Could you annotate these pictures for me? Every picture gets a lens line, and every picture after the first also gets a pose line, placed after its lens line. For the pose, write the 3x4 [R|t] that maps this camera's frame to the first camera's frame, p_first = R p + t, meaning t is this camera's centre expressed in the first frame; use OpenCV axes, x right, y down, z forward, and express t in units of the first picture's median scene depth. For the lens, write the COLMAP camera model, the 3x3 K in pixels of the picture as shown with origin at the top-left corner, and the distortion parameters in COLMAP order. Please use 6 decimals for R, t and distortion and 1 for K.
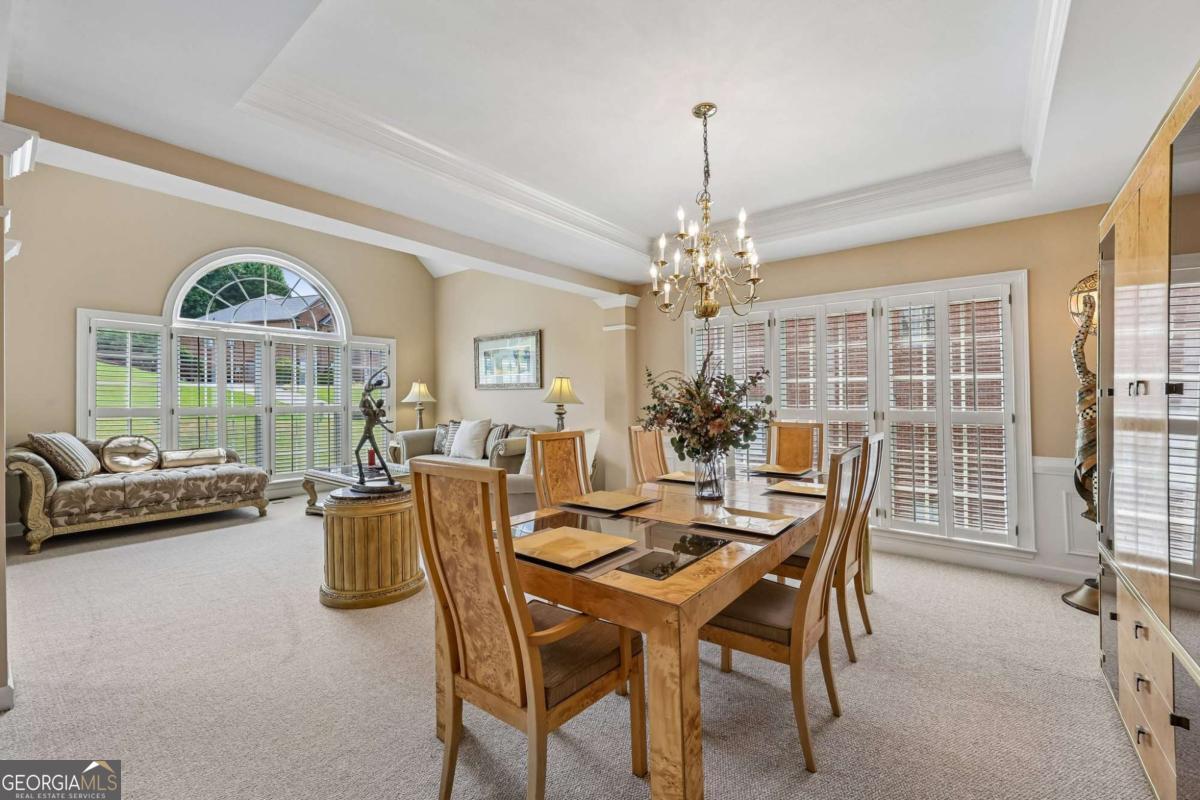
lens RADIAL K [[494.5, 0, 618.7], [0, 494.5, 404.8], [0, 0, 1]] dist [-0.002105, -0.001542]
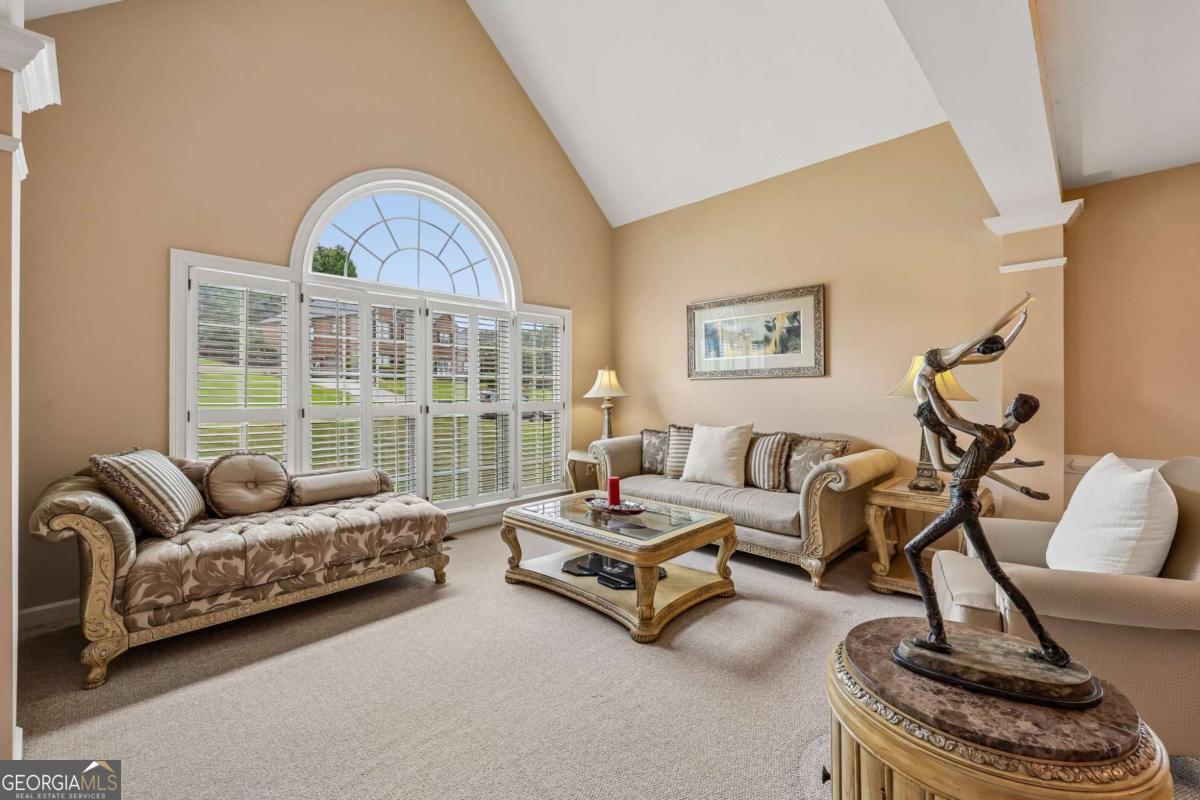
lens RADIAL K [[494.5, 0, 612.0], [0, 494.5, 397.8], [0, 0, 1]] dist [-0.002105, -0.001542]
pose [[0.993978, -0.002075, -0.109563, -0.475044], [0.001944, 0.999997, -0.001298, -0.006163], [0.109565, 0.001077, 0.993979, 0.439177]]
